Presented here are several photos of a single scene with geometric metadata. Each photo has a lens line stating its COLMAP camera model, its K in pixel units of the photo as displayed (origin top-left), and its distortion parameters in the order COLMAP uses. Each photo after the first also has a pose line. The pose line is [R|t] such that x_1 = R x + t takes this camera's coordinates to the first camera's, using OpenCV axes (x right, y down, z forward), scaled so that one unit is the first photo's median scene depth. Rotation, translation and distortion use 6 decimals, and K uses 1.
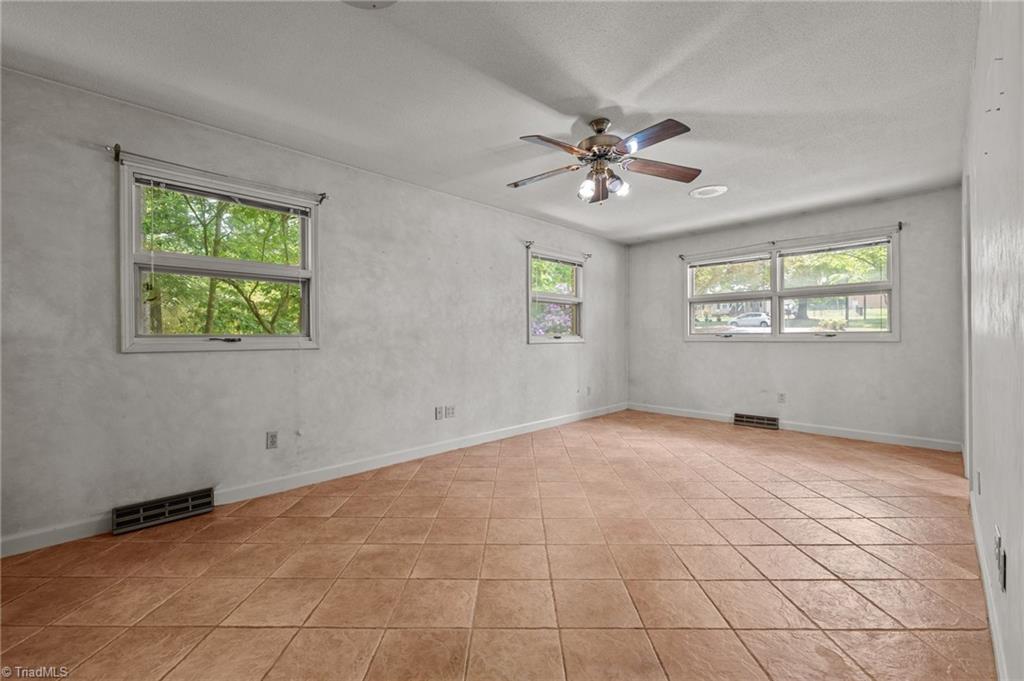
lens RADIAL K [[419.4, 0, 515.9], [0, 419.4, 333.9], [0, 0, 1]] dist [0.002492, -0.000844]
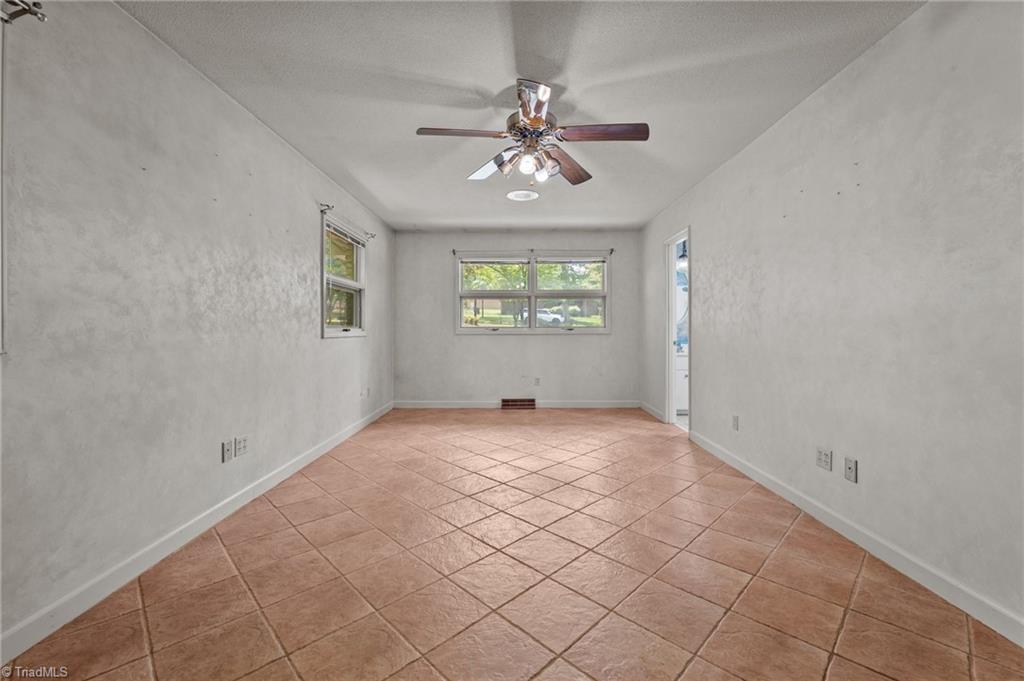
lens RADIAL K [[419.4, 0, 512.3], [0, 419.4, 327.2], [0, 0, 1]] dist [0.002492, -0.000844]
pose [[0.705208, 0.008359, 0.708951, -0.270884], [-0.007888, 0.999961, -0.003945, 0.003647], [-0.708956, -0.002810, 0.705247, 0.217316]]
